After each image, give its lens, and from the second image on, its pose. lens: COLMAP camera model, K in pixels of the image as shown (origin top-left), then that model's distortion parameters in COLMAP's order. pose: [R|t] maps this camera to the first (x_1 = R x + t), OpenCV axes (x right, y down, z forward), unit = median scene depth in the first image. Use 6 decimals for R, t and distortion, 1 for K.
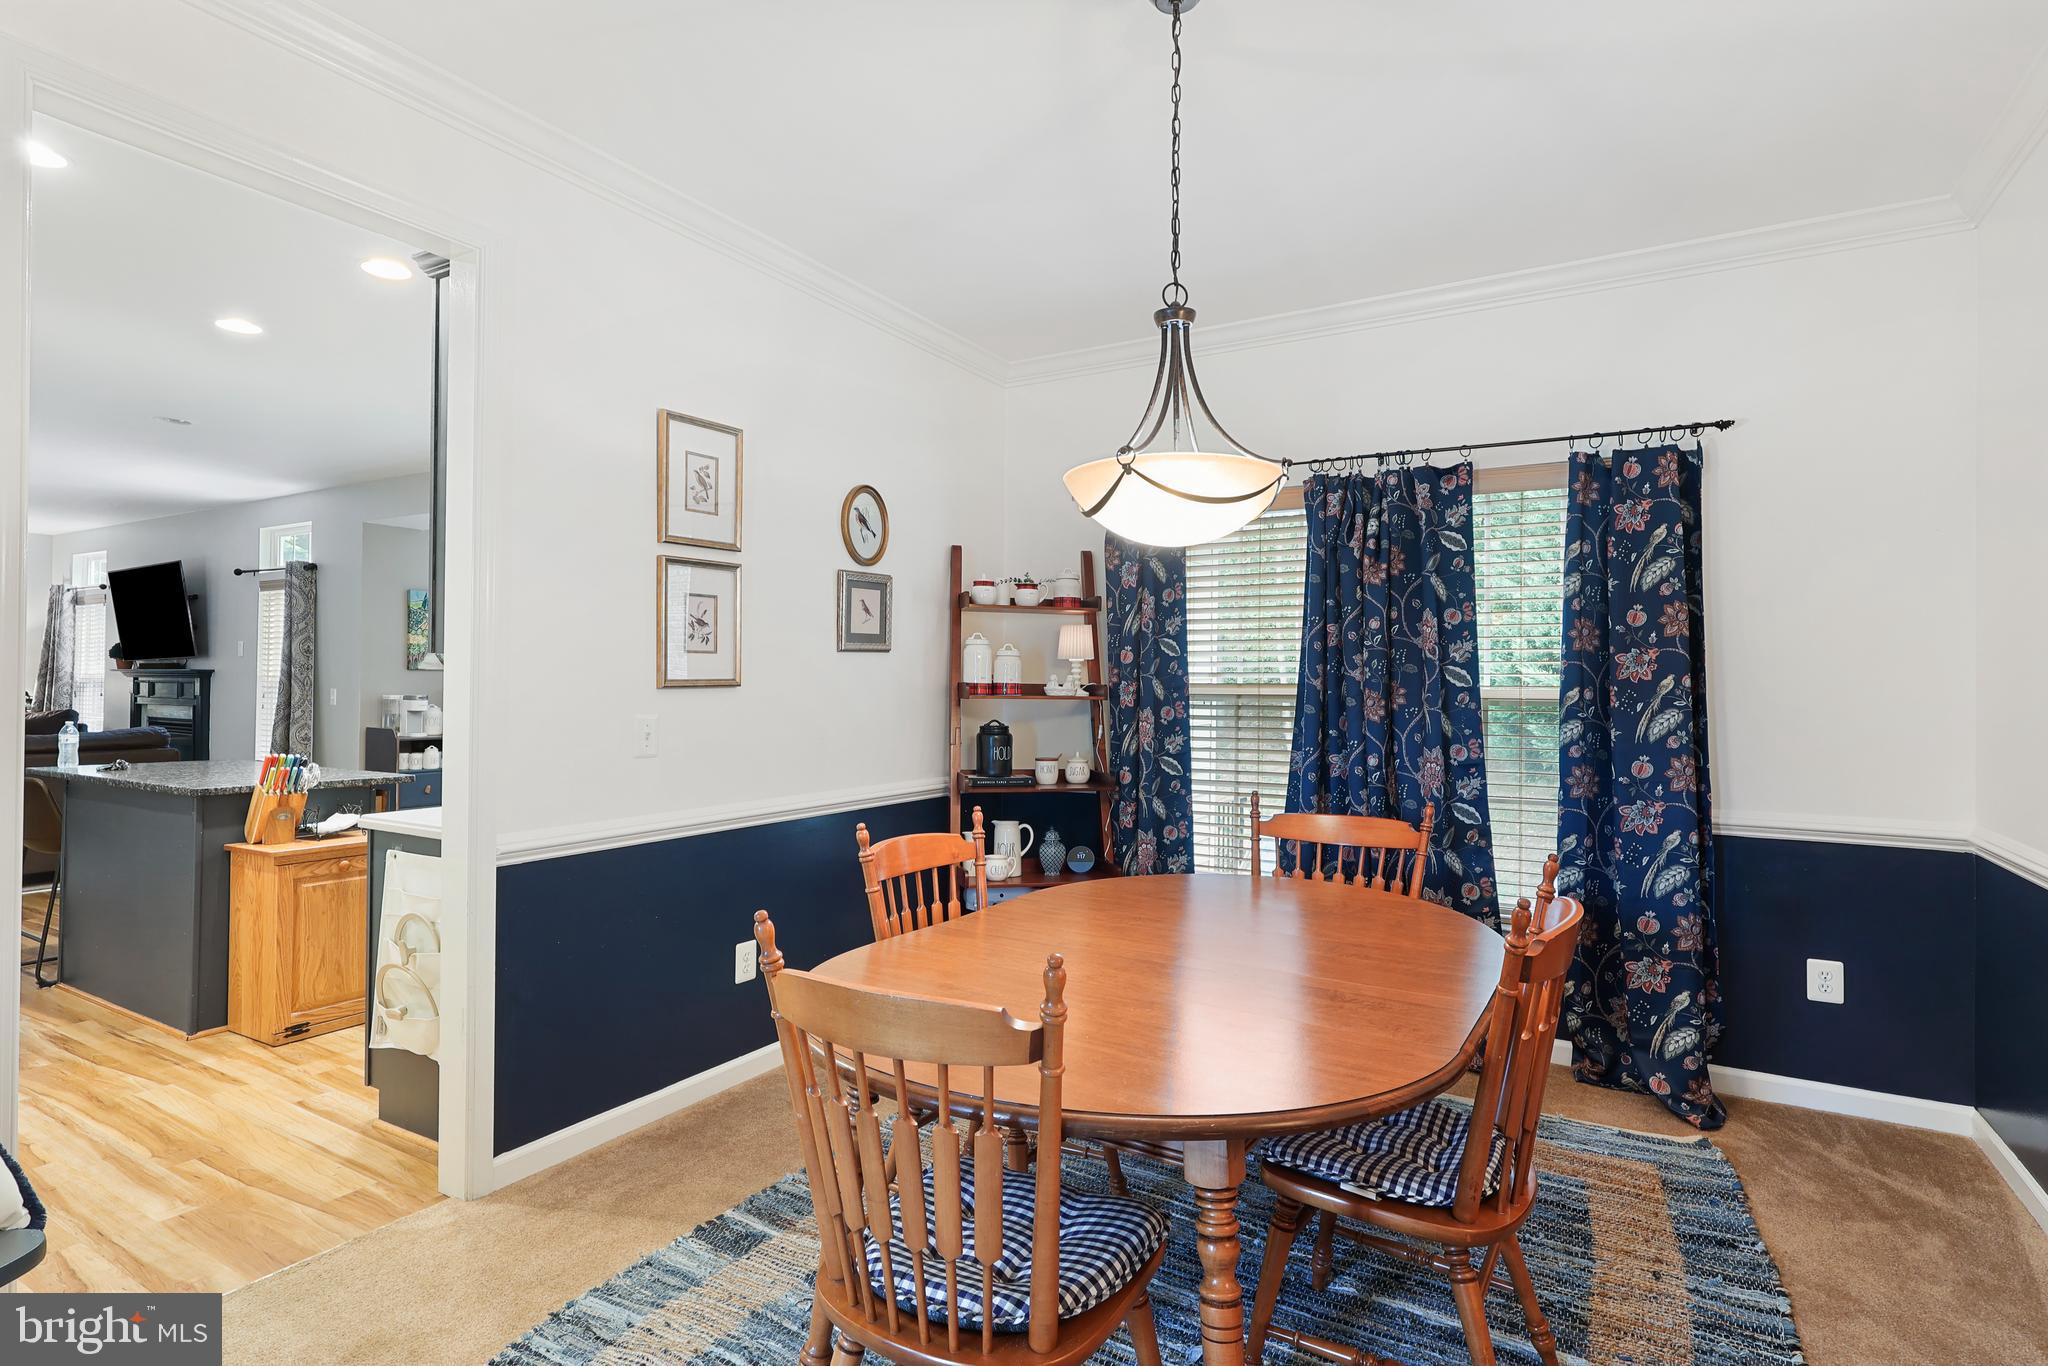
lens RADIAL K [[1027.1, 0, 1027.4], [0, 1027.1, 668.9], [0, 0, 1]] dist [0.000904, -0.000600]
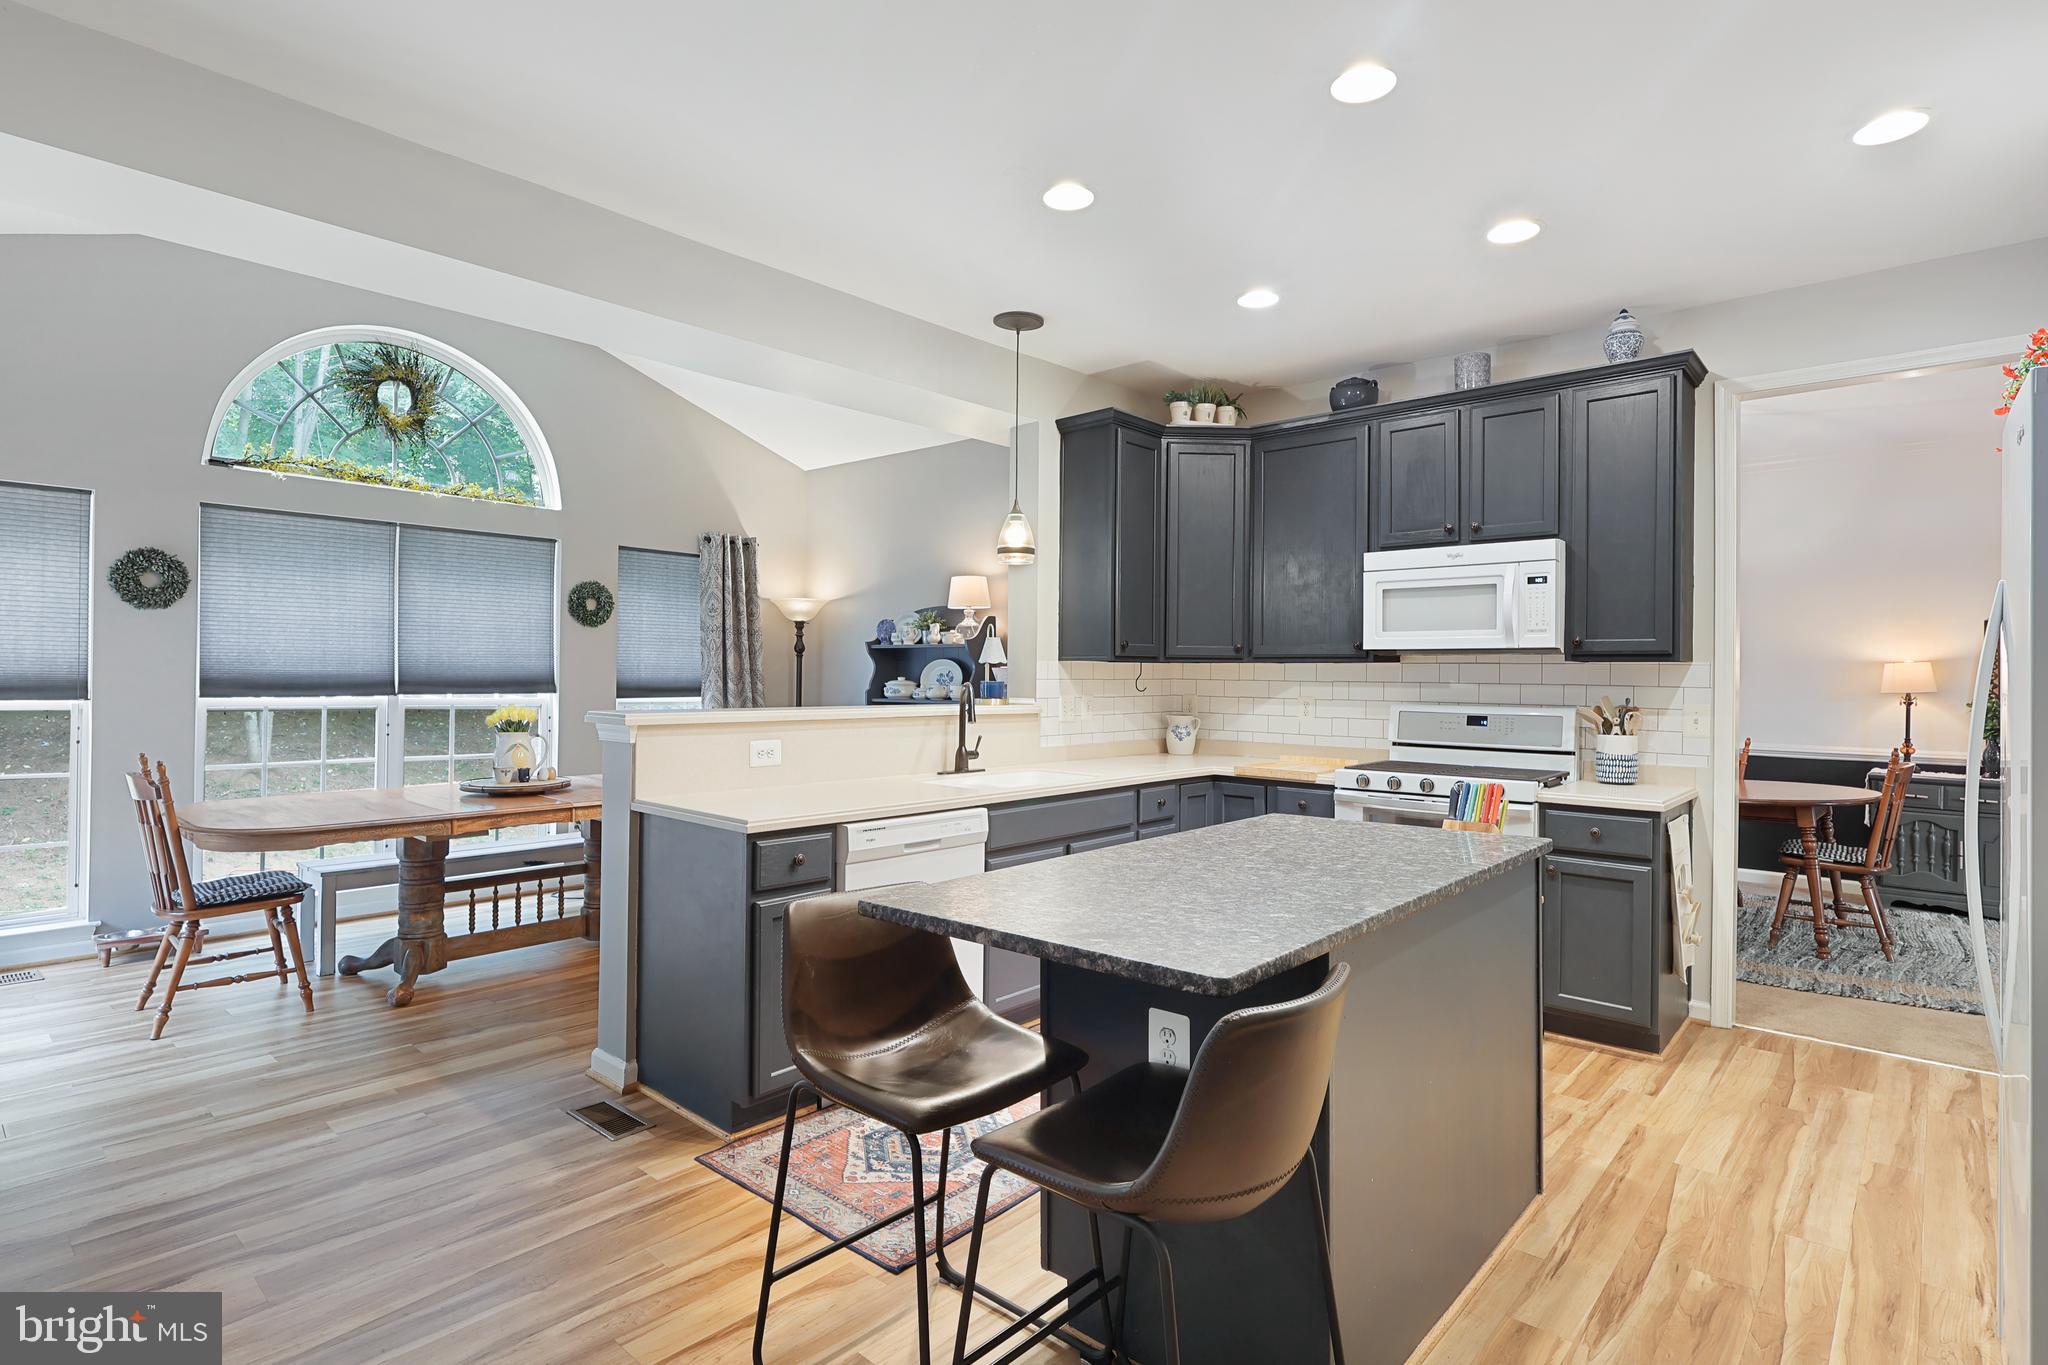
lens RADIAL K [[1027.1, 0, 1027.4], [0, 1027.1, 668.4], [0, 0, 1]] dist [0.000904, -0.000600]
pose [[0.195287, -0.001168, 0.980745, -0.733714], [-0.019717, 0.999793, 0.005116, 0.000957], [-0.980548, -0.020337, 0.195224, 0.566849]]
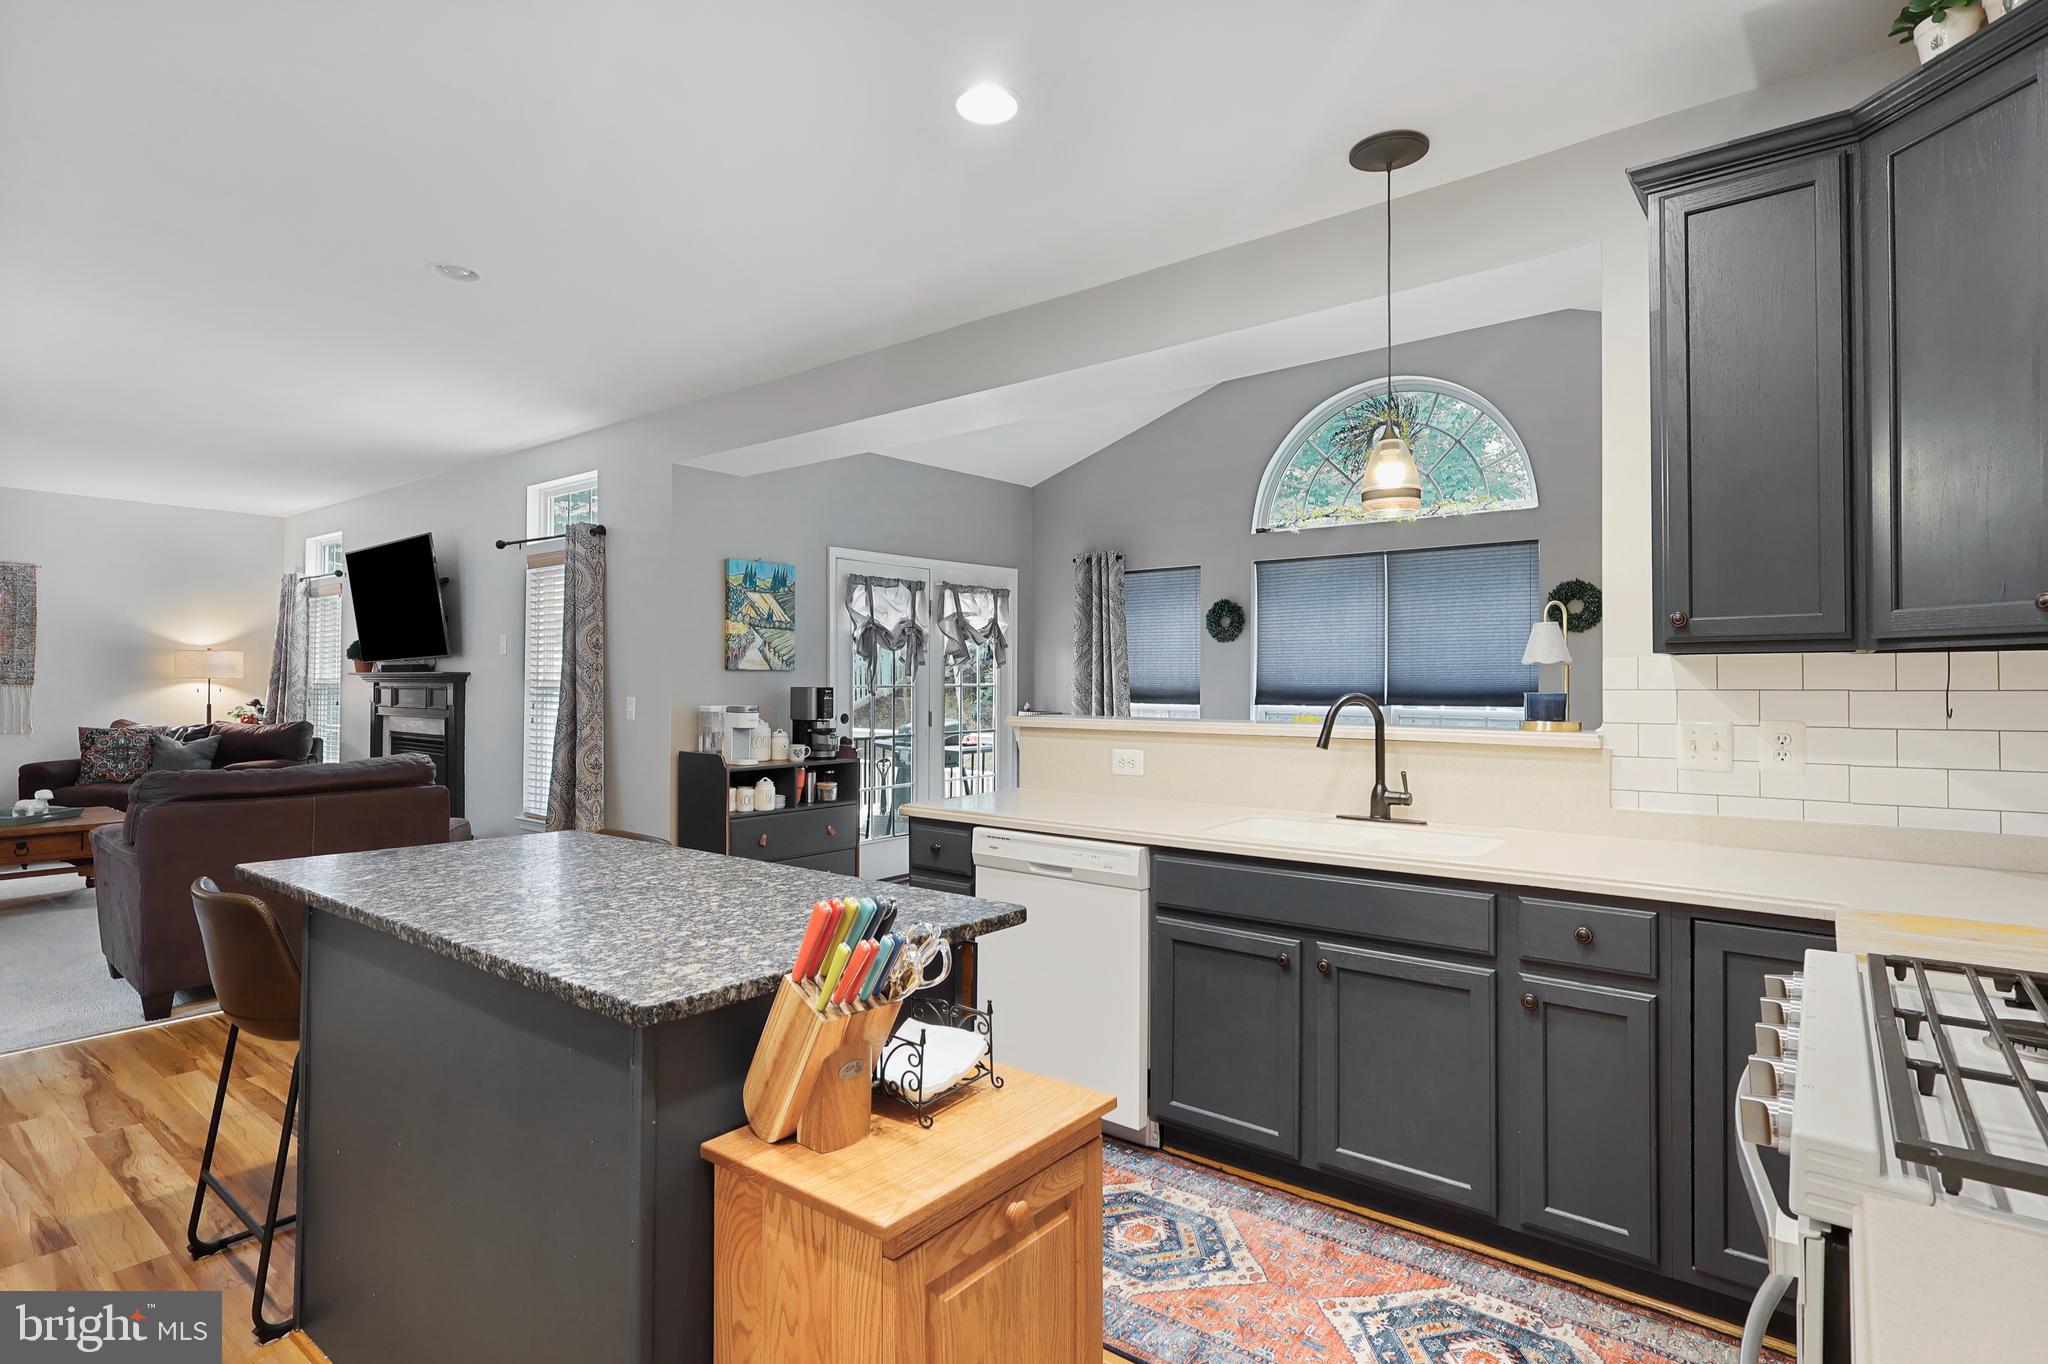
lens RADIAL K [[1027.1, 0, 1027.4], [0, 1027.1, 667.9], [0, 0, 1]] dist [0.000904, -0.000600]
pose [[0.990940, -0.006961, -0.134124, -0.296792], [0.006803, 0.999976, -0.001637, 0.001820], [0.134132, 0.000710, 0.990963, 0.314716]]
